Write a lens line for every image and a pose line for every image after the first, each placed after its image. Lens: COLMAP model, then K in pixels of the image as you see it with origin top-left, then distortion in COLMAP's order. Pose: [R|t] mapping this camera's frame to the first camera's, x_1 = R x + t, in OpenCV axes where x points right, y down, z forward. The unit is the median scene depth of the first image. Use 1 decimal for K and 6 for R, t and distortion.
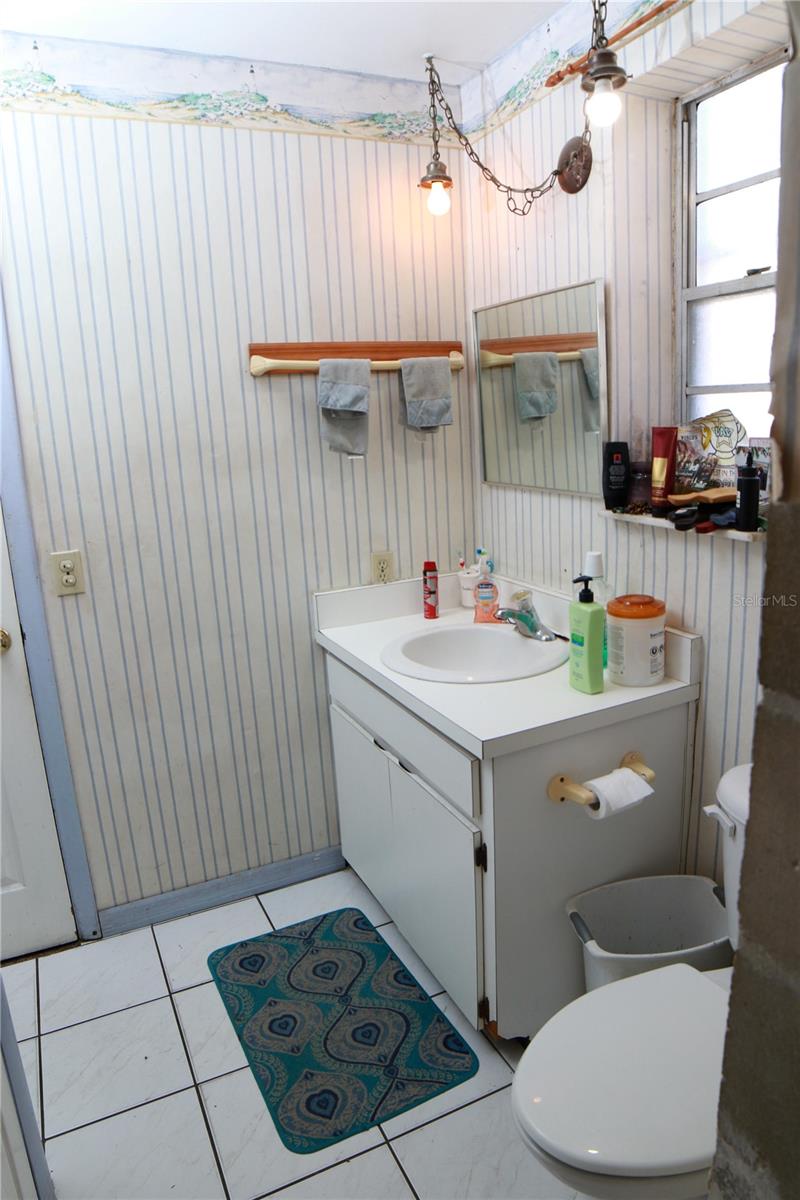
lens RADIAL K [[773.2, 0, 402.9], [0, 773.2, 597.4], [0, 0, 1]] dist [-0.118244, 0.046009]
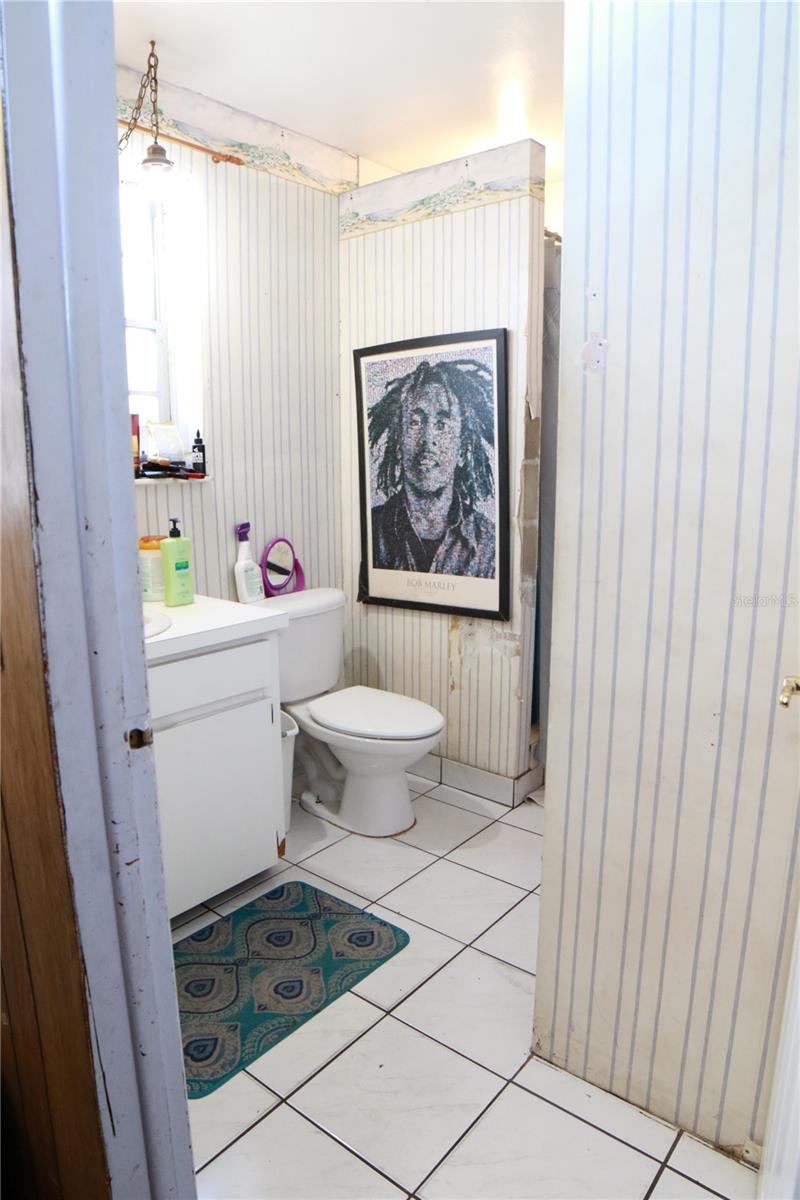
lens RADIAL K [[773.2, 0, 401.8], [0, 773.2, 603.0], [0, 0, 1]] dist [-0.118244, 0.046009]
pose [[-0.411087, -0.117583, 0.903981, -1.083579], [0.233774, 0.944887, 0.229213, -0.092379], [-0.881111, 0.305554, -0.360943, 1.113020]]
